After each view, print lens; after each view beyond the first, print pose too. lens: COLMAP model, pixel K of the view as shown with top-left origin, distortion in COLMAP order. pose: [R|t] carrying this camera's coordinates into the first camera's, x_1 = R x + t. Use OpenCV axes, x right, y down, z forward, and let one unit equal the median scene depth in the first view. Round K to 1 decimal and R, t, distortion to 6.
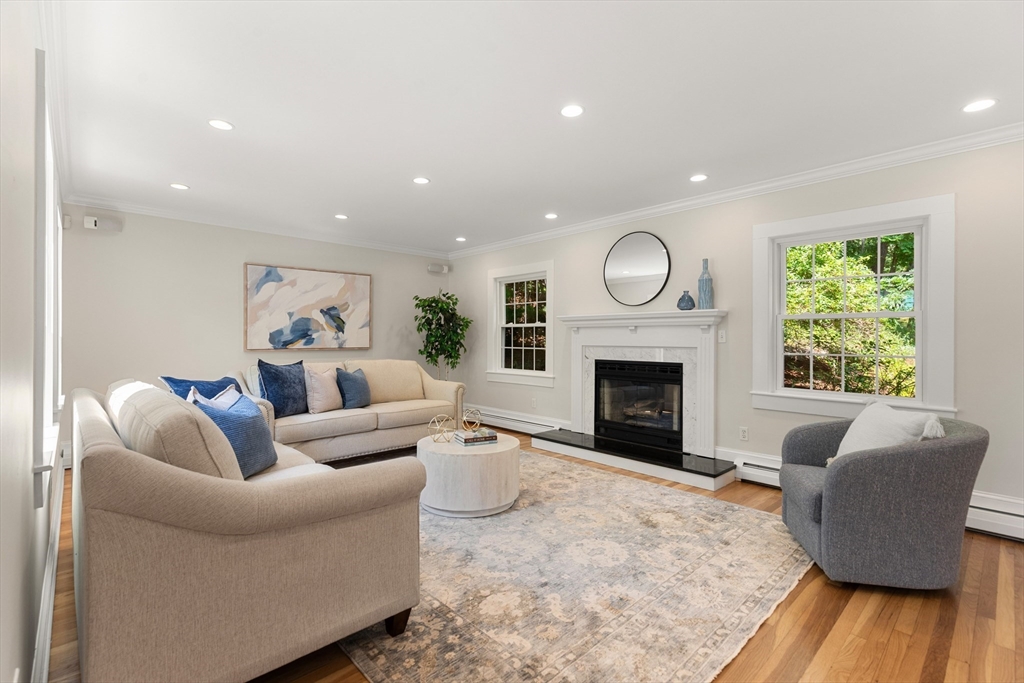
lens RADIAL K [[466.4, 0, 512.1], [0, 466.4, 338.6], [0, 0, 1]] dist [0.011282, -0.000818]
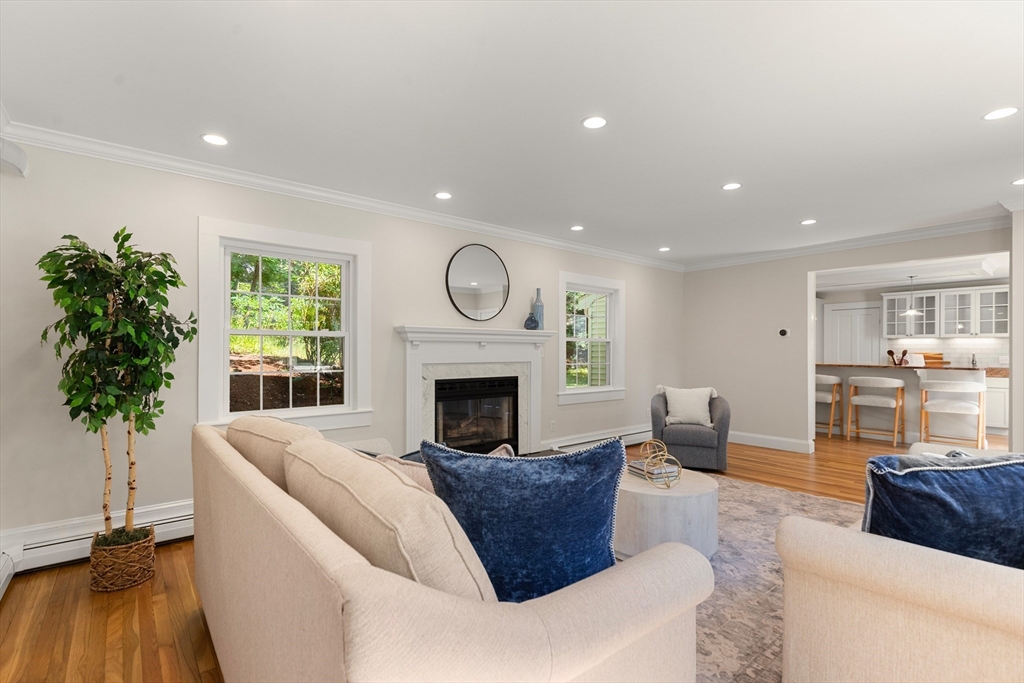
lens RADIAL K [[466.4, 0, 517.3], [0, 466.4, 345.5], [0, 0, 1]] dist [0.011282, -0.000818]
pose [[0.050087, 0.011145, 0.998683, -0.773680], [-0.002097, 0.999937, -0.011054, -0.009136], [-0.998743, -0.001540, 0.050107, 0.966076]]
